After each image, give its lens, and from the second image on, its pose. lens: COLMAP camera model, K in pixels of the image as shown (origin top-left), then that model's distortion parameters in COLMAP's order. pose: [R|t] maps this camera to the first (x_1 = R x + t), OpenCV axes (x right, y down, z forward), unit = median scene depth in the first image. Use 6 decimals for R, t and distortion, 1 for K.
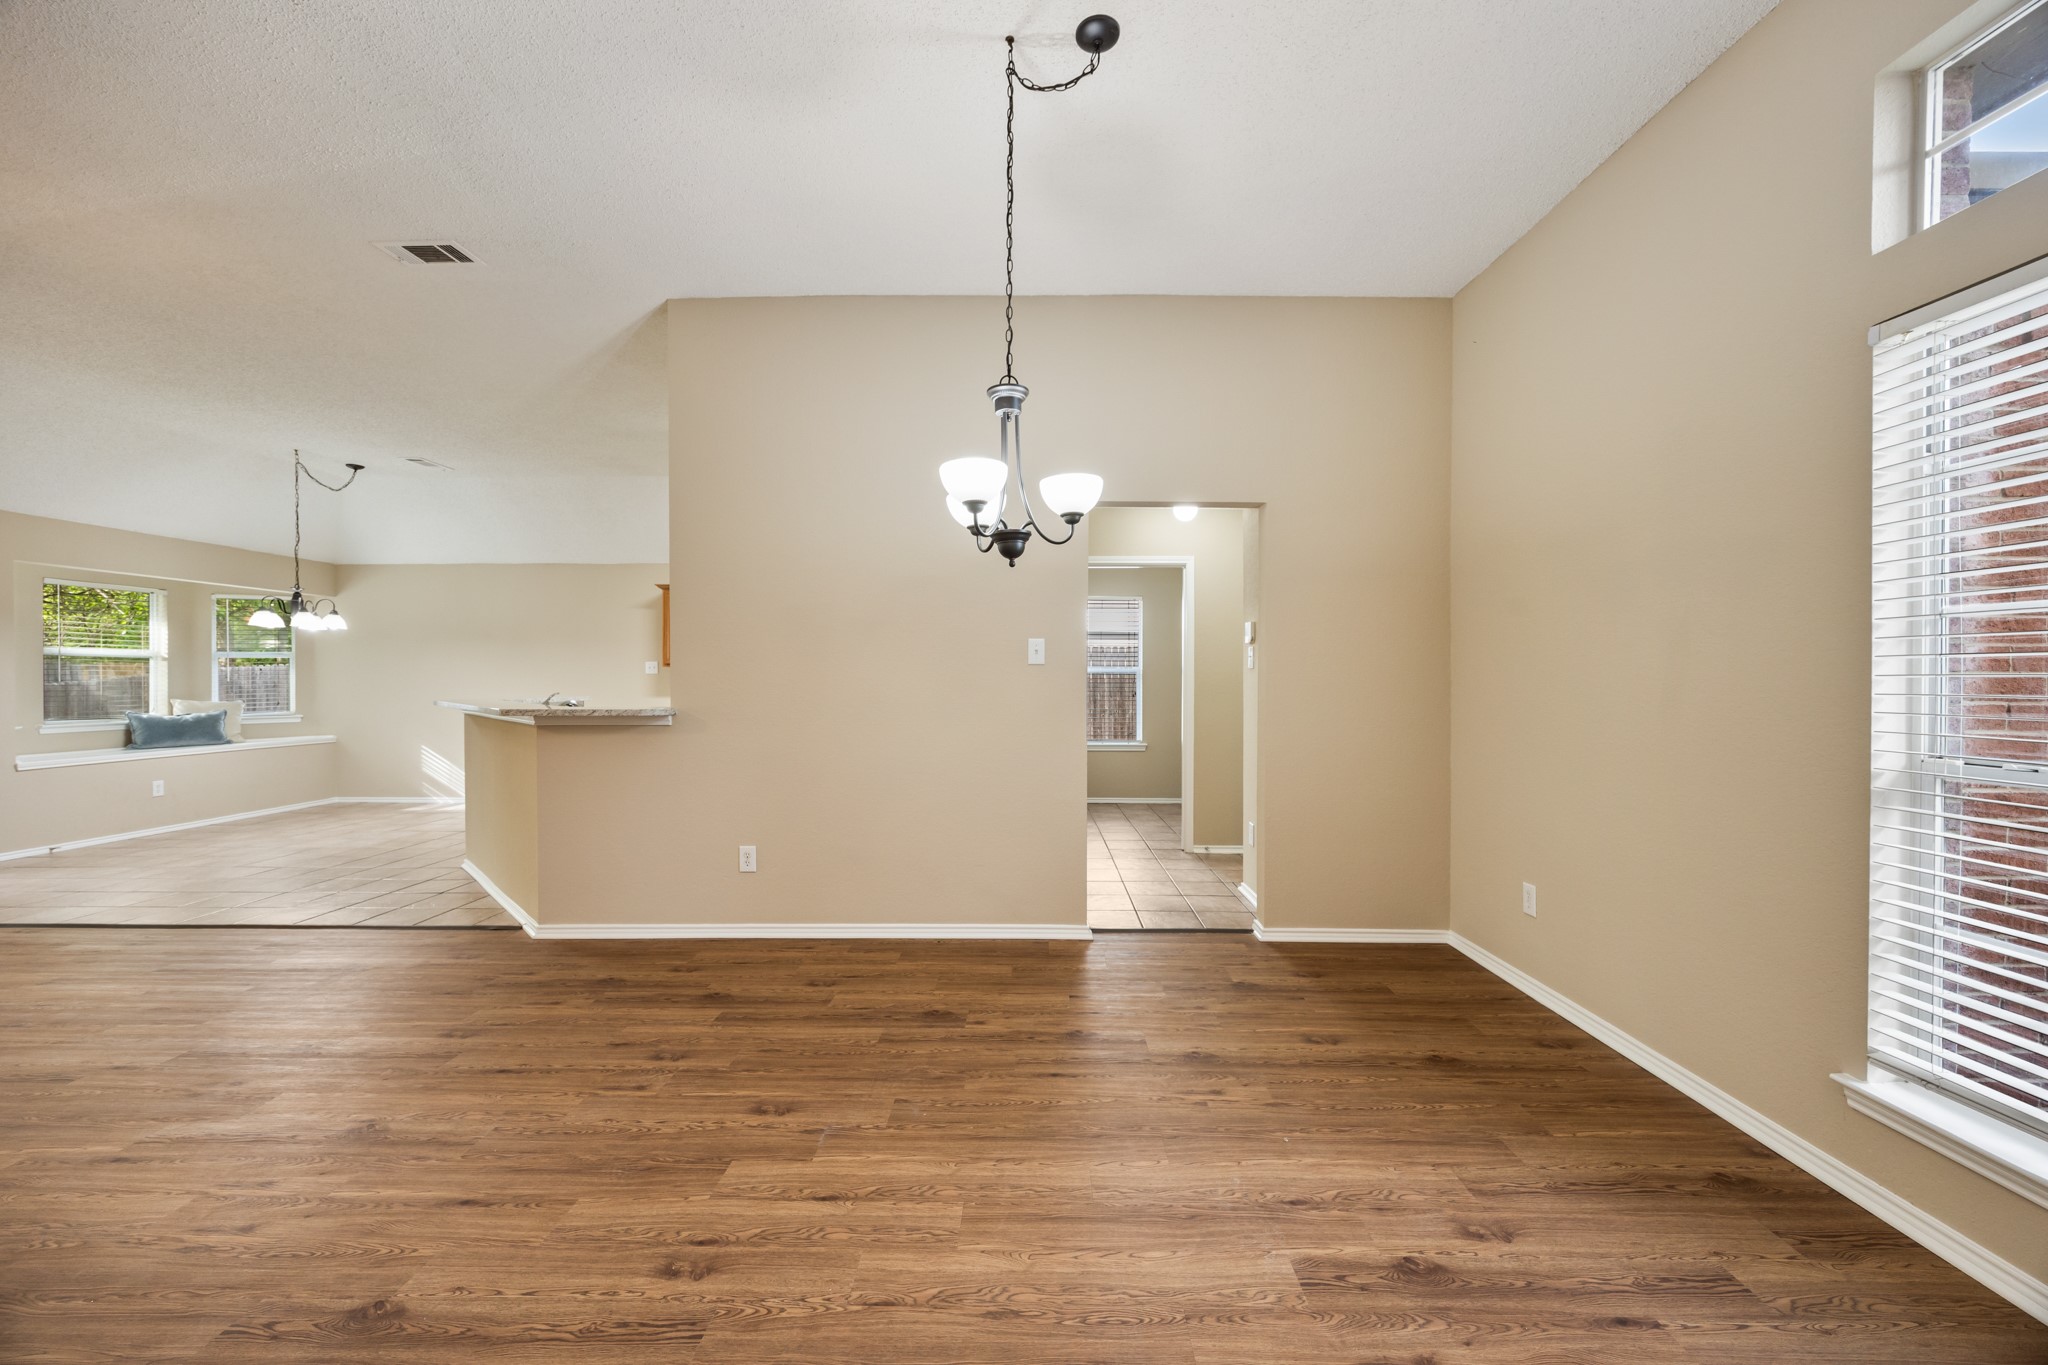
lens RADIAL K [[788.4, 0, 1034.1], [0, 788.4, 682.5], [0, 0, 1]] dist [-0.001664, -0.000696]
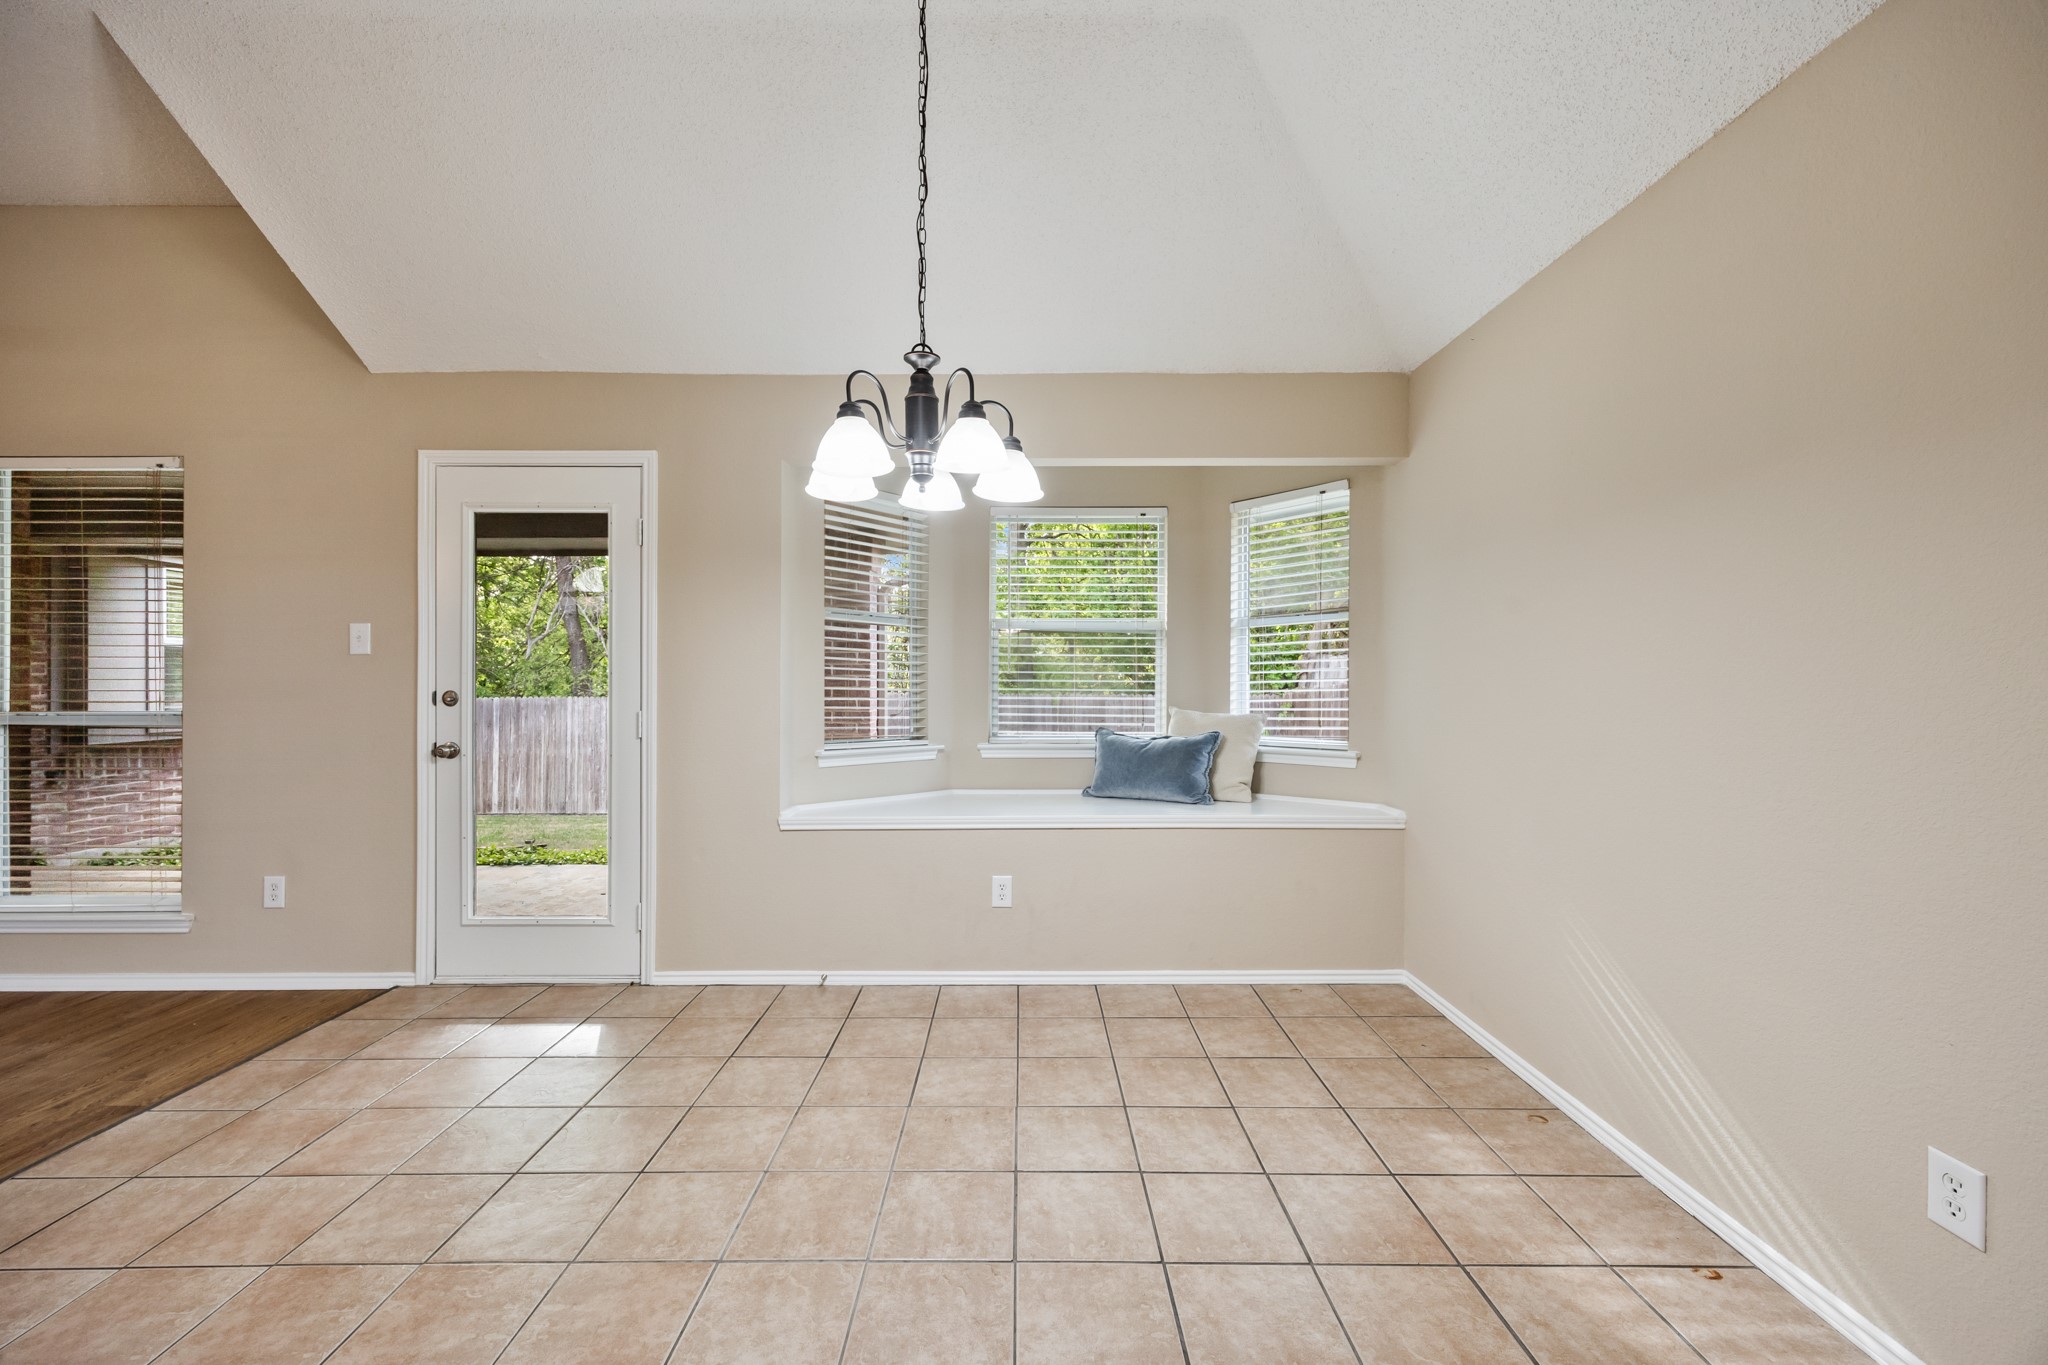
lens RADIAL K [[788.4, 0, 1021.4], [0, 788.4, 676.9], [0, 0, 1]] dist [-0.001664, -0.000696]
pose [[-0.004822, -0.005458, -0.999973, -1.303959], [0.000153, 0.999985, -0.005458, 0.007849], [0.999988, -0.000180, -0.004821, 2.094412]]
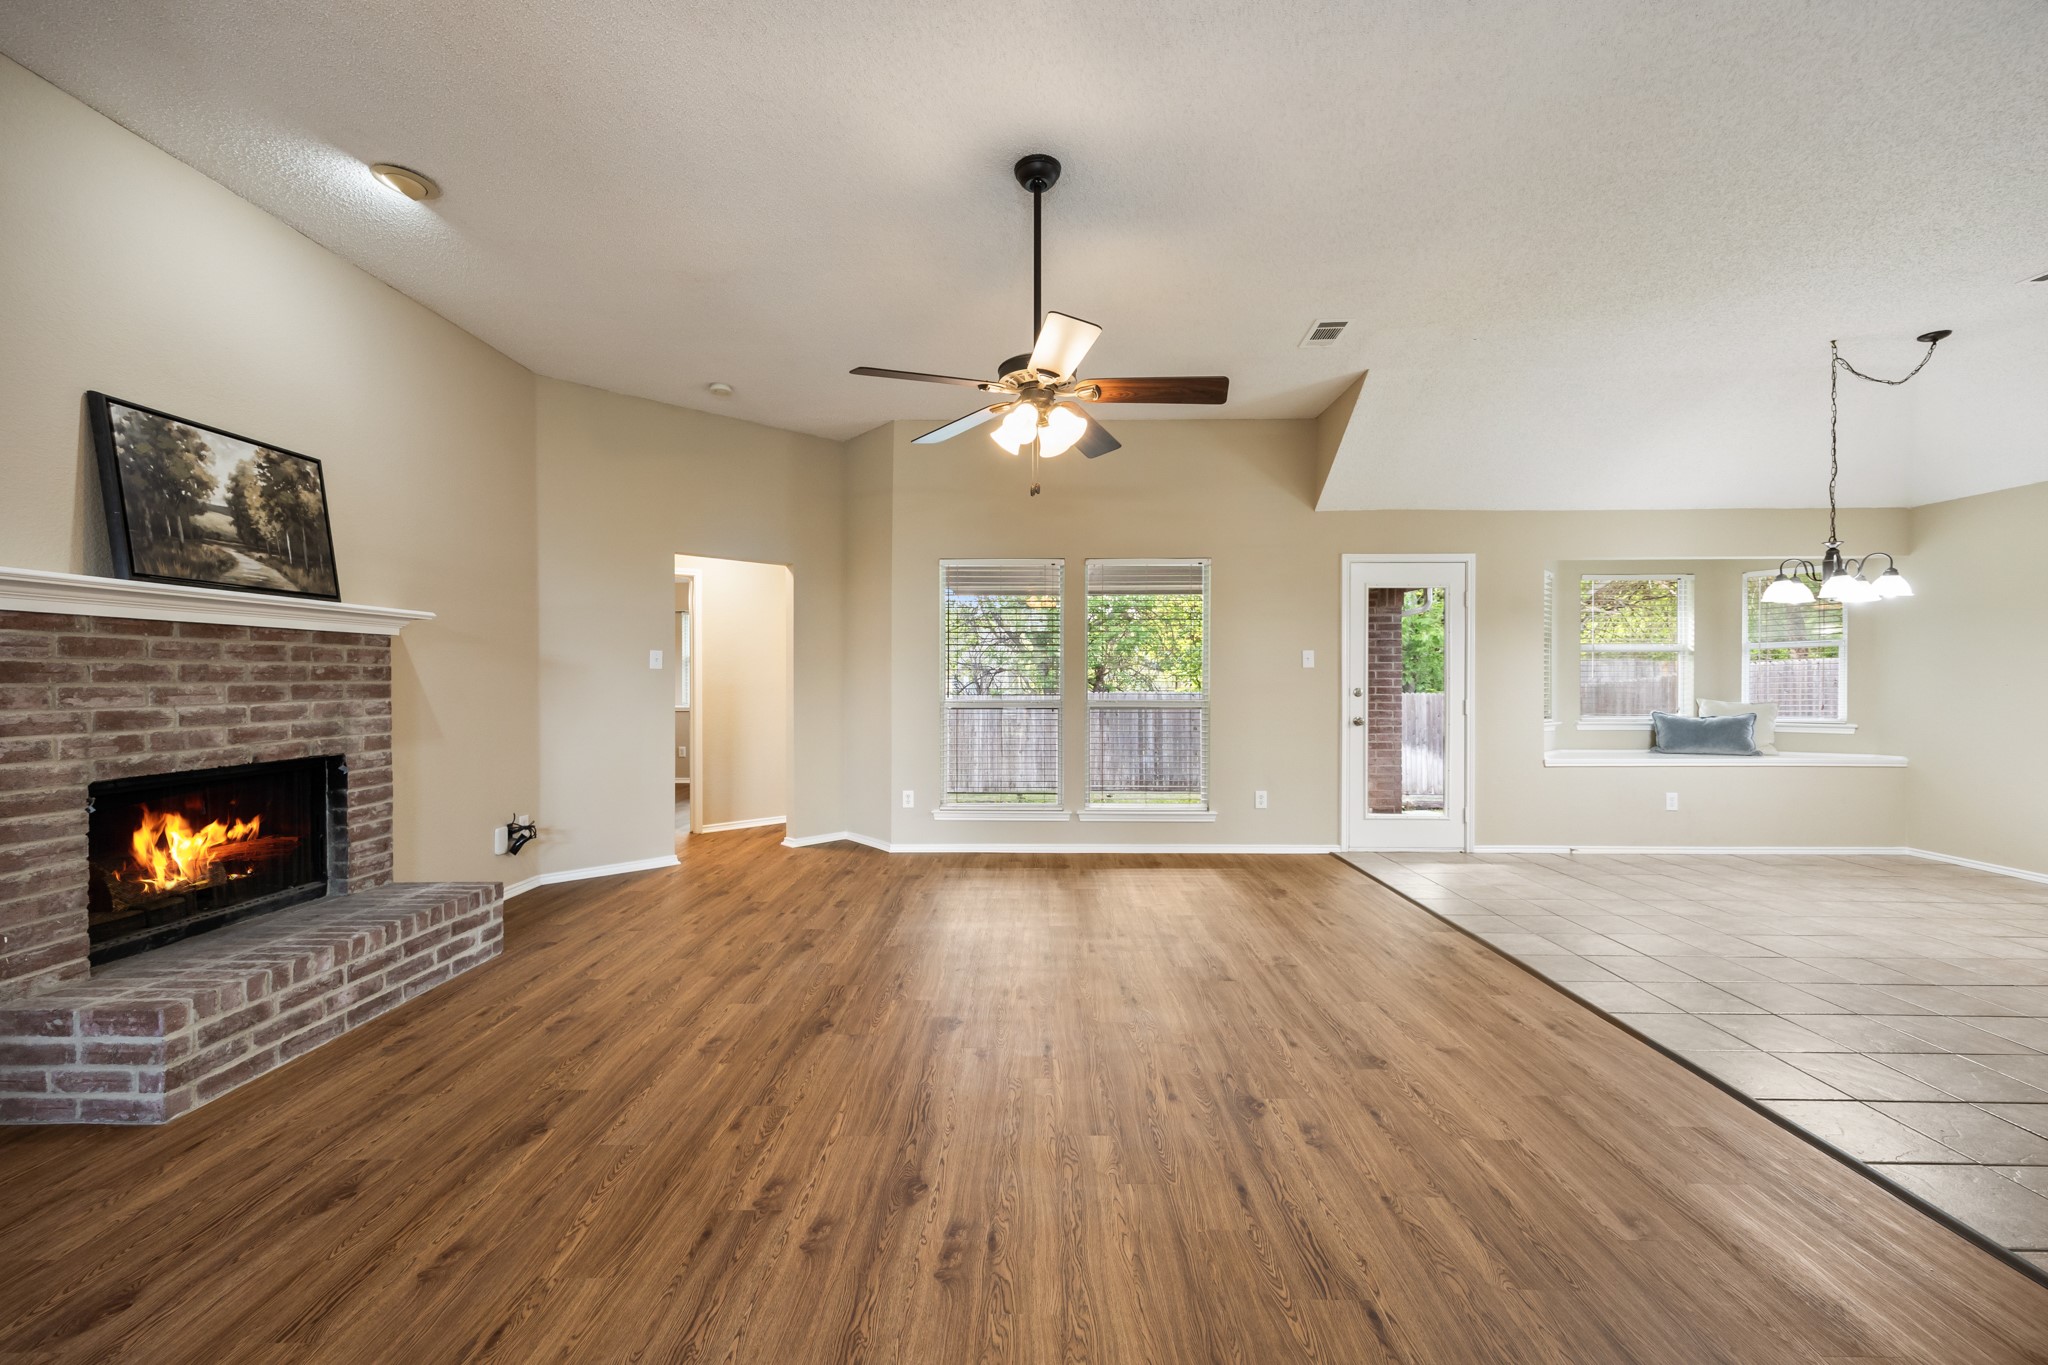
lens RADIAL K [[788.4, 0, 1032.7], [0, 788.4, 686.5], [0, 0, 1]] dist [-0.001664, -0.000696]
pose [[-0.008939, 0.008692, -0.999922, -0.479105], [-0.000781, 0.999962, 0.008699, 0.001293], [0.999960, 0.000859, -0.008932, 0.609608]]
